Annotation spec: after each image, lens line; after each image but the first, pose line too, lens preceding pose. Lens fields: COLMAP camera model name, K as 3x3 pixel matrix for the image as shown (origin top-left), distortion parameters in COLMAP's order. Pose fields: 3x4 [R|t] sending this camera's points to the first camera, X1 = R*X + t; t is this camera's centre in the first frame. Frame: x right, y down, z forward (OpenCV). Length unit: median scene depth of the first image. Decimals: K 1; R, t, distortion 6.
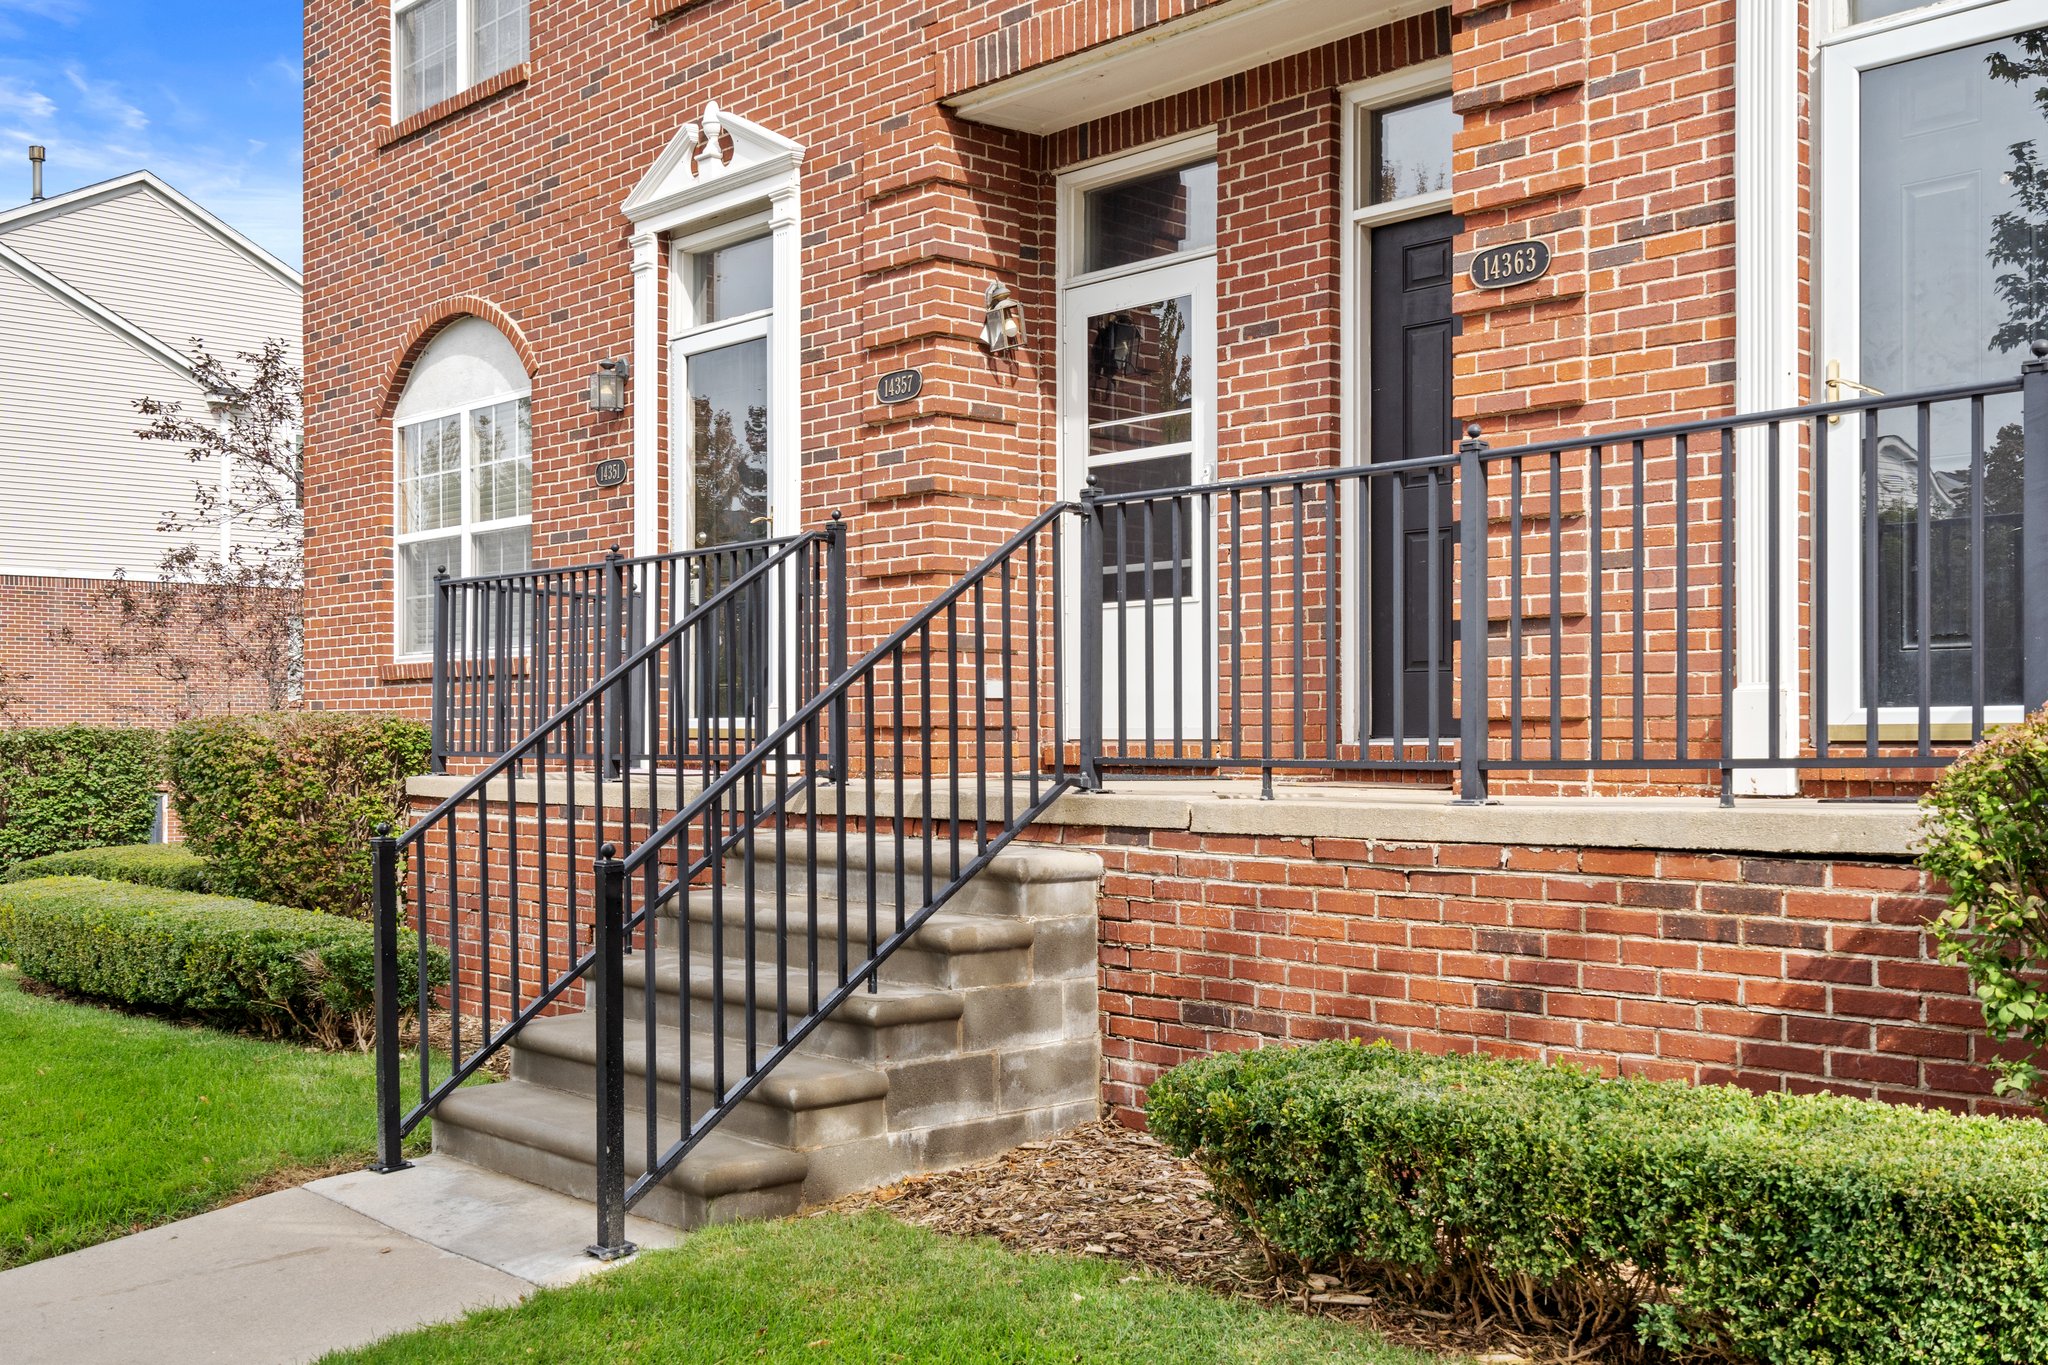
lens RADIAL K [[2030.5, 0, 1055.9], [0, 2030.5, 744.3], [0, 0, 1]] dist [0.006073, 0.000000]
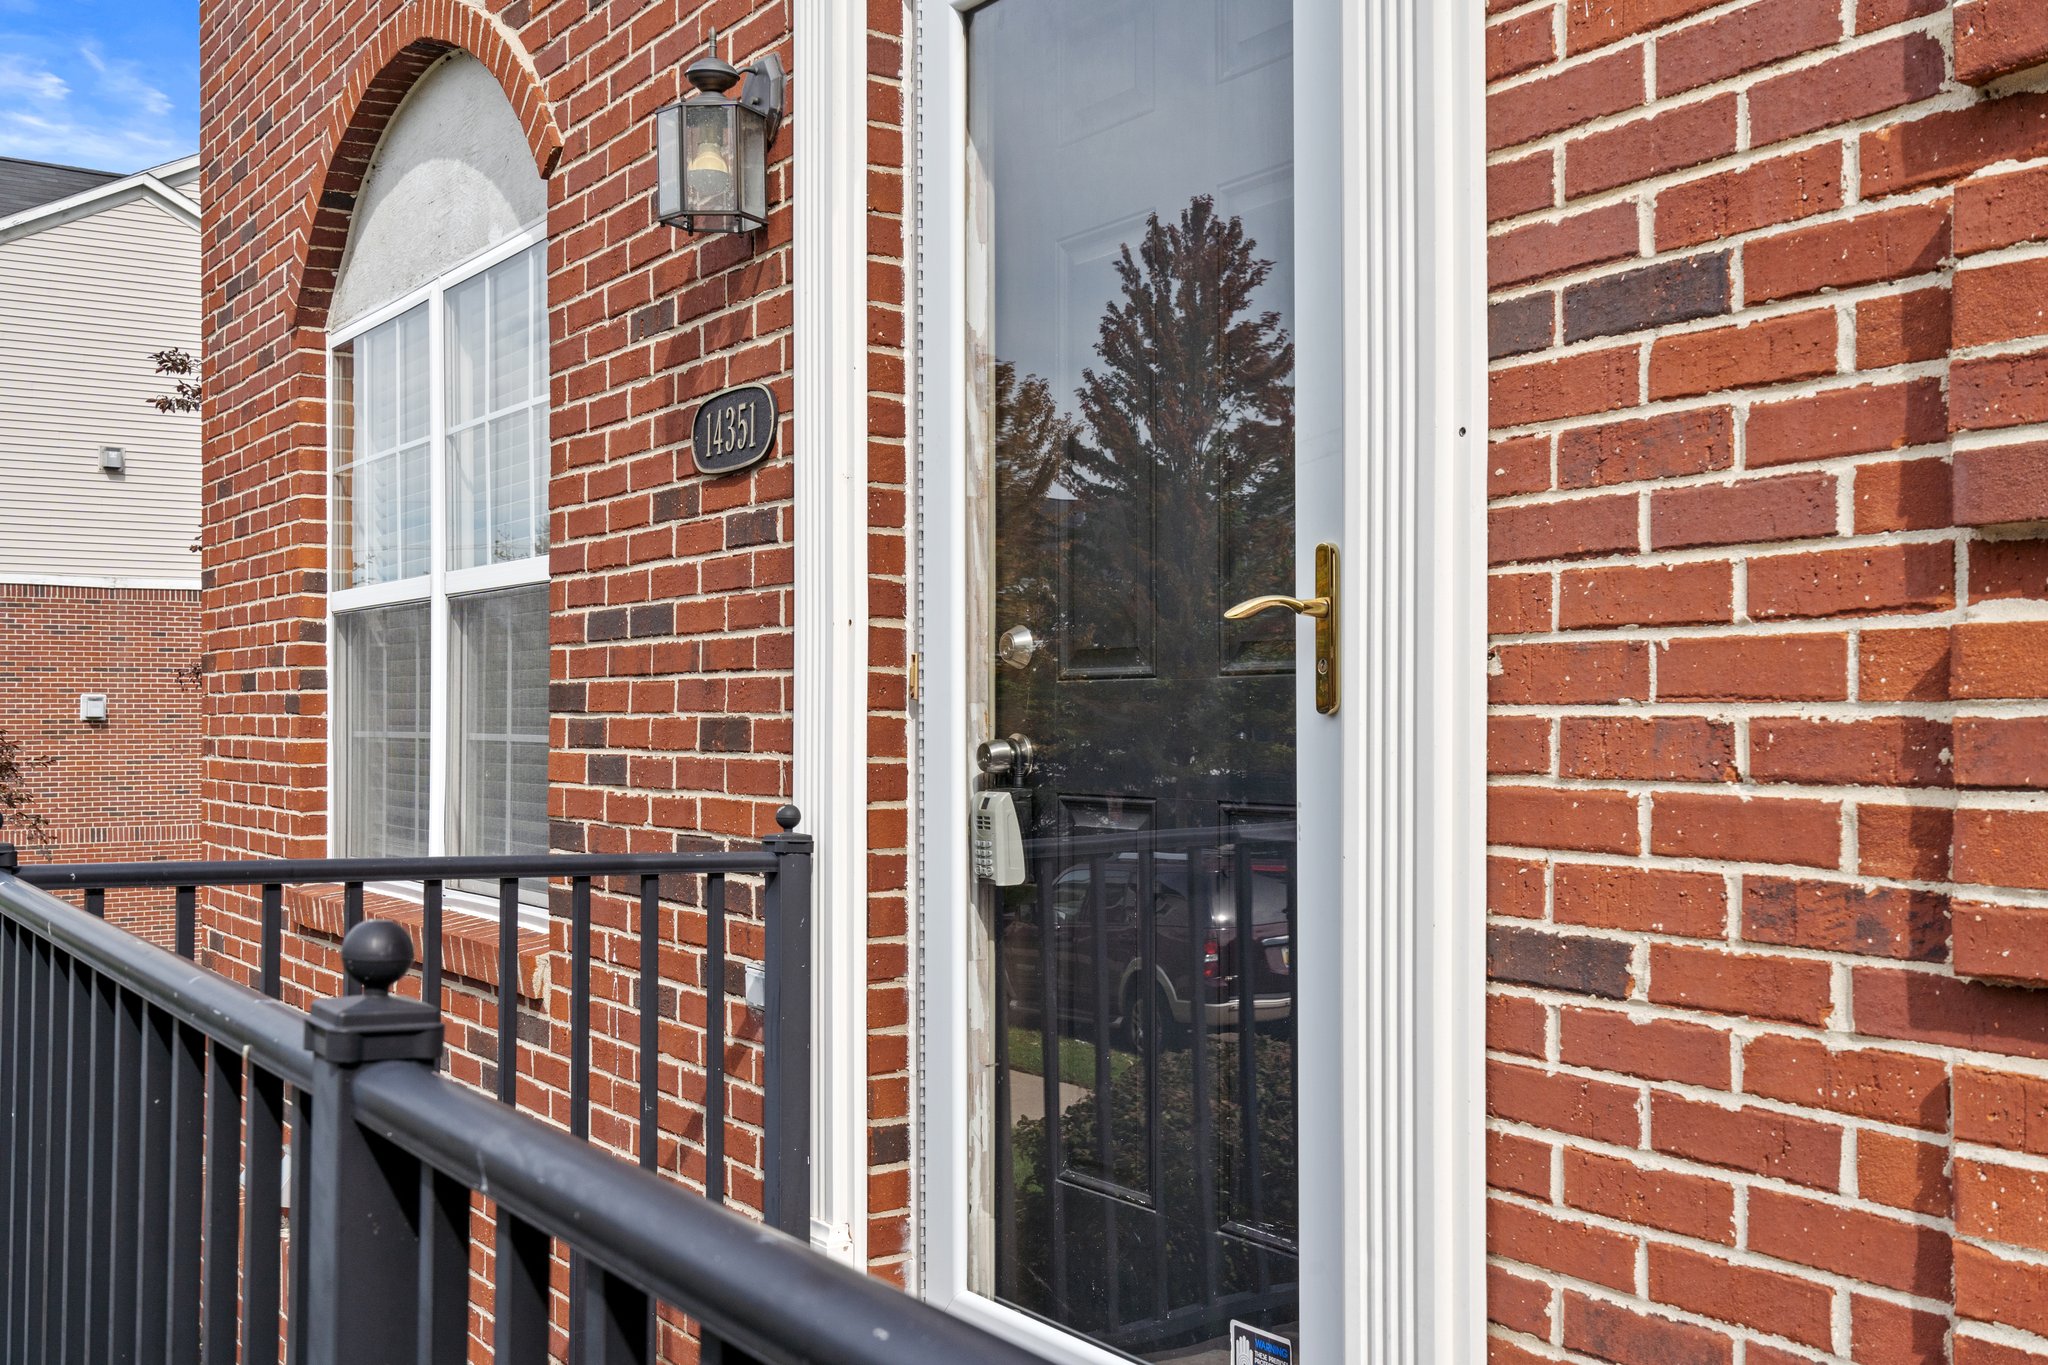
lens RADIAL K [[2030.5, 0, 1010.2], [0, 2030.5, 692.1], [0, 0, 1]] dist [0.006073, 0.000000]
pose [[0.985613, -0.003202, -0.168990, -0.129096], [0.001101, 0.999921, -0.012527, -0.093172], [0.169017, 0.012161, 0.985538, 0.729190]]
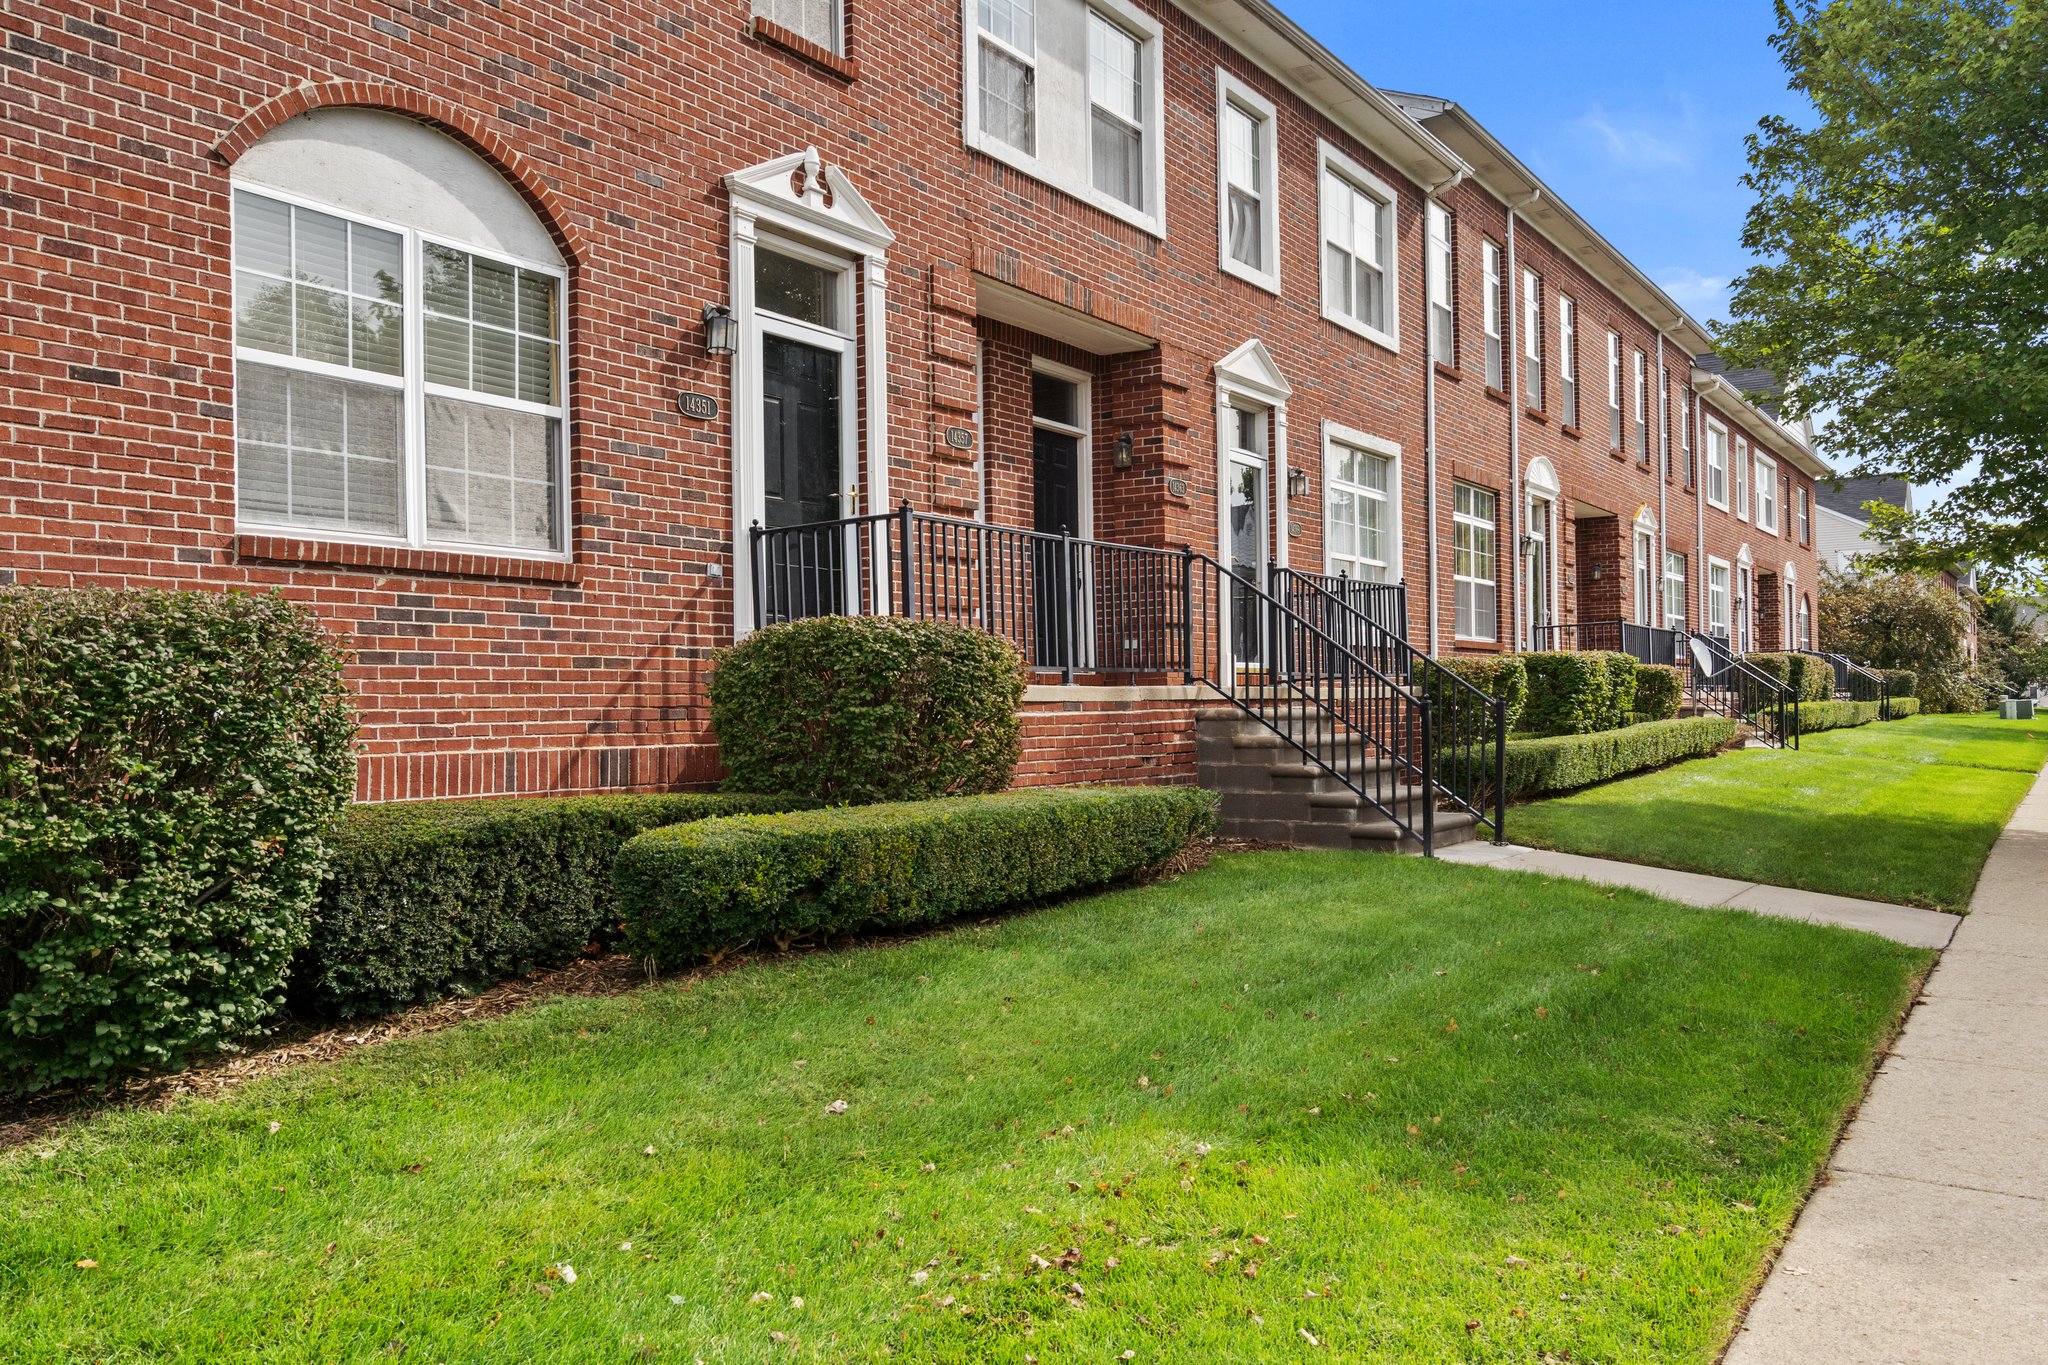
lens RADIAL K [[1572.0, 0, 1022.8], [0, 1572.0, 692.3], [0, 0, 1]] dist [0.004246, 0.008618]
pose [[-0.212620, 0.012035, 0.977061, -1.105261], [0.013470, 0.999865, -0.009384, 0.027309], [-0.977042, 0.011166, -0.212753, 1.057265]]
